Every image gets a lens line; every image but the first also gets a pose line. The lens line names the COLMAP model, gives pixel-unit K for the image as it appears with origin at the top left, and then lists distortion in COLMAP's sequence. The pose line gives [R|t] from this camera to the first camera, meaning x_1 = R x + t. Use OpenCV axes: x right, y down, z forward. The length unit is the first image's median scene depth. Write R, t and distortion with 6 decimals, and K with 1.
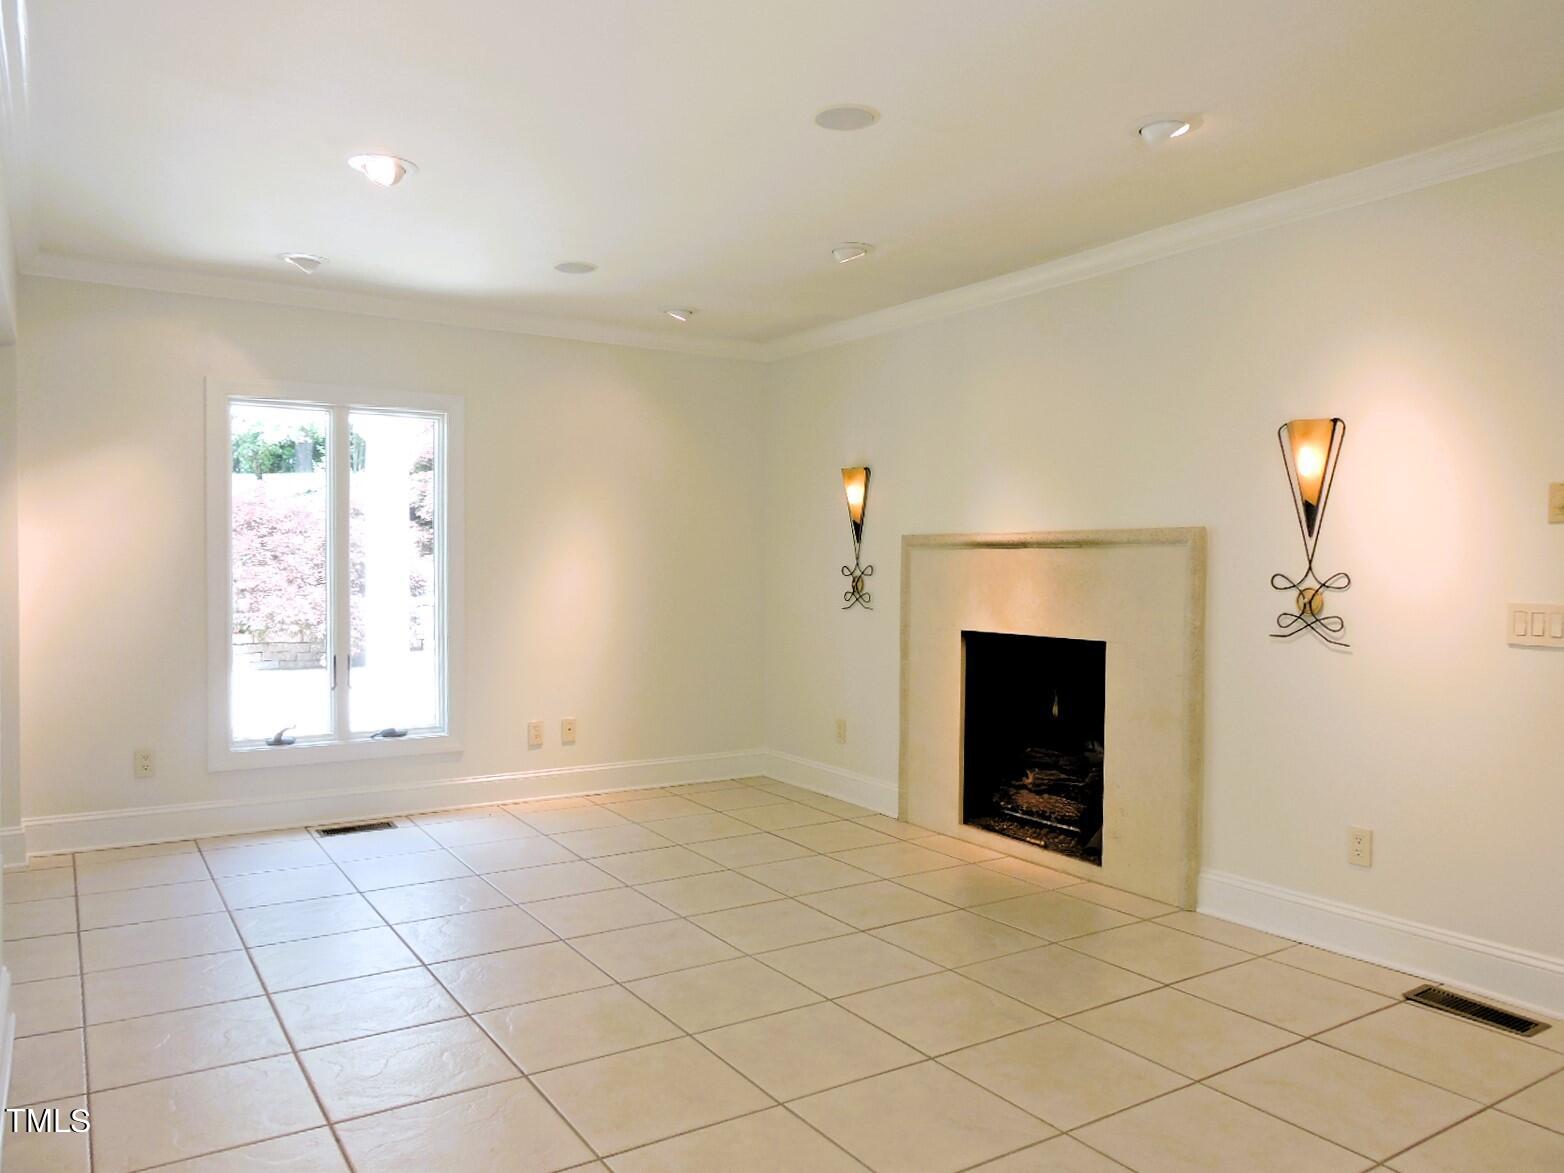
lens RADIAL K [[1114.7, 0, 773.7], [0, 1114.7, 583.1], [0, 0, 1]] dist [-0.006855, -0.003536]
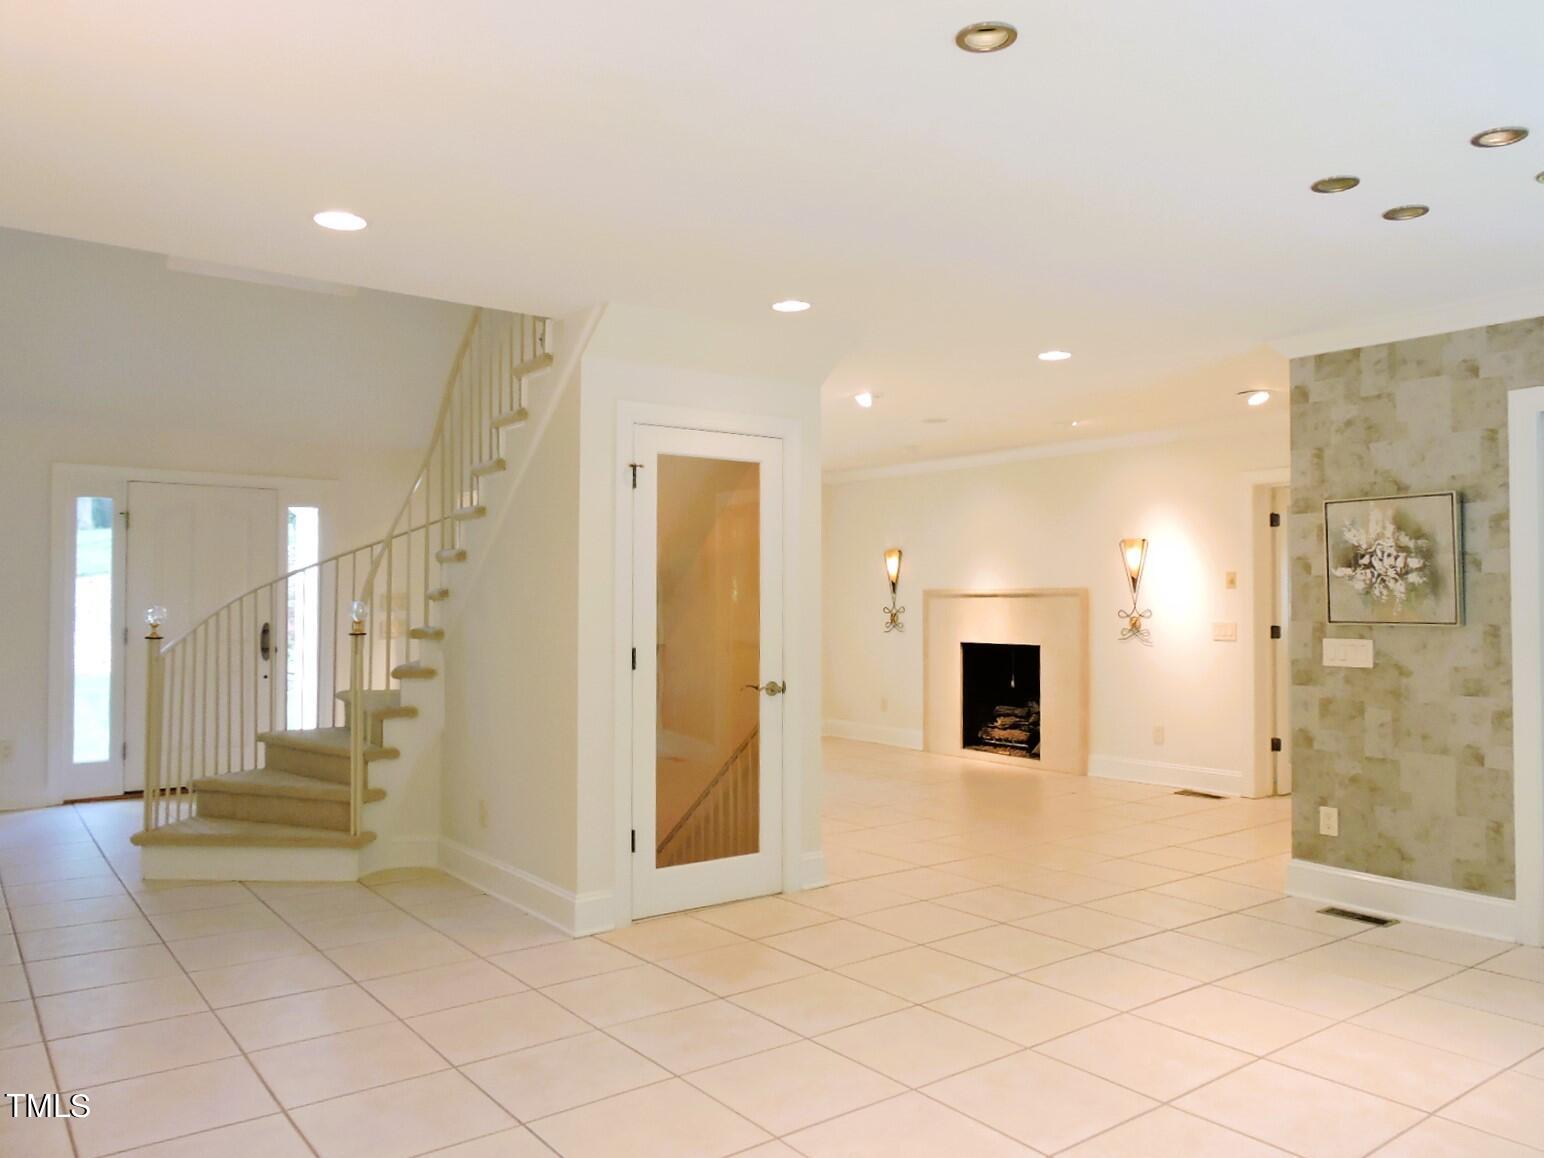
lens RADIAL K [[1100.4, 0, 770.4], [0, 1100.4, 578.9], [0, 0, 1]] dist [-0.006855, -0.003536]
pose [[0.997250, -0.006673, 0.073811, -0.293453], [0.009349, 0.999309, -0.035967, 0.000770], [-0.073520, 0.036558, 0.996623, -0.831096]]
